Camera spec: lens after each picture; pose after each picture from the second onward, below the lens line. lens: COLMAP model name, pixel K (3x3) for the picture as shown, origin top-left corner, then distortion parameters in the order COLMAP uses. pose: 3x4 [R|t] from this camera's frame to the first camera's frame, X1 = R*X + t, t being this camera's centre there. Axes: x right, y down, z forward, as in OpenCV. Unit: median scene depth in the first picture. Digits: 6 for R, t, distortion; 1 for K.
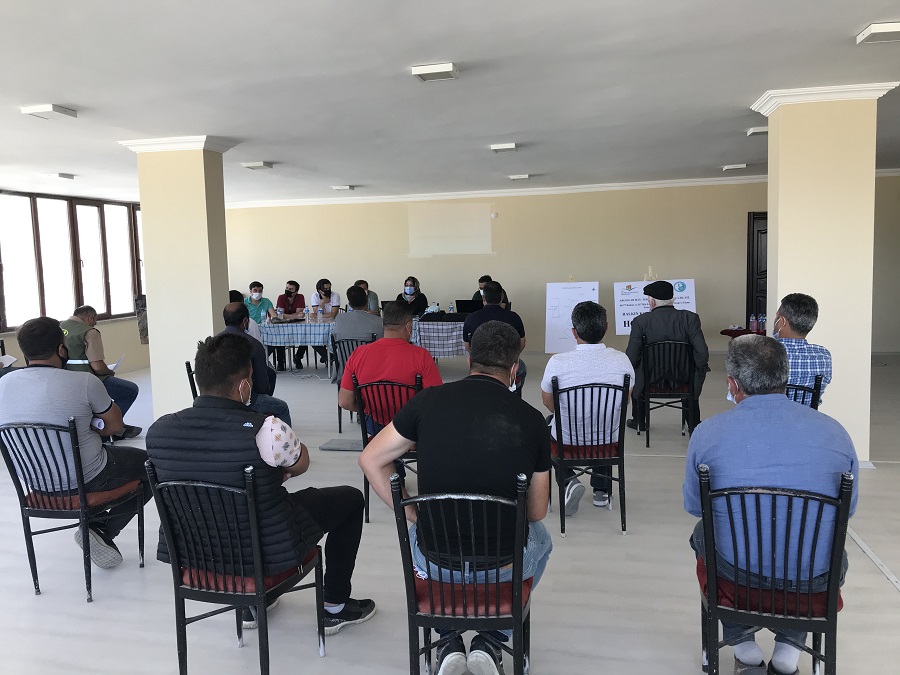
lens RADIAL K [[729.7, 0, 452.1], [0, 729.7, 319.7], [0, 0, 1]] dist [0.058563, -0.071867]
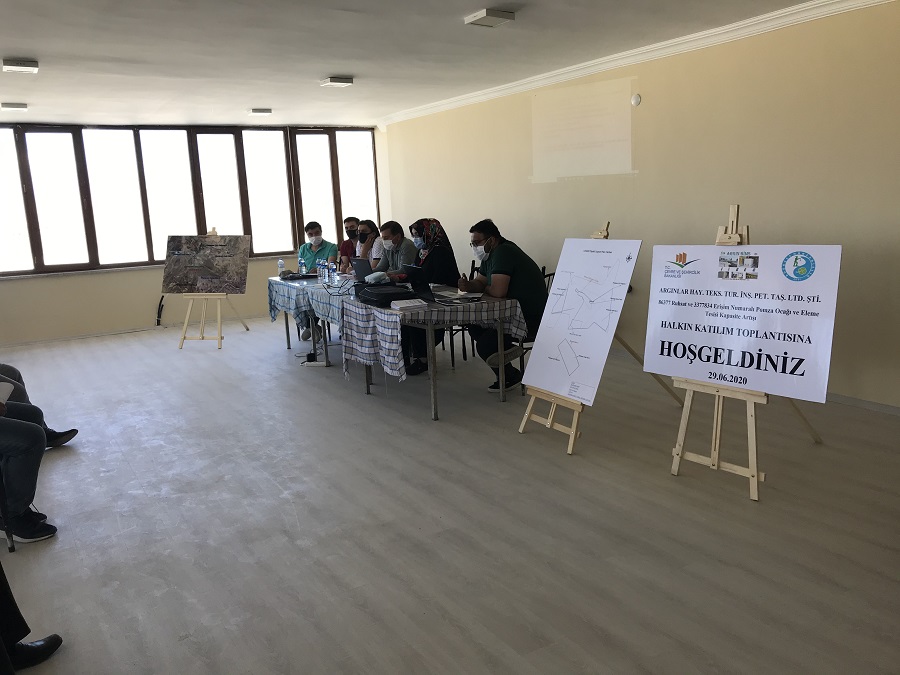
lens RADIAL K [[729.7, 0, 452.1], [0, 729.7, 319.7], [0, 0, 1]] dist [0.058563, -0.071867]
pose [[0.706304, 0.111630, -0.699052, 0.399464], [-0.031198, 0.991438, 0.126798, -0.053190], [0.707221, -0.067749, 0.703739, 0.575243]]
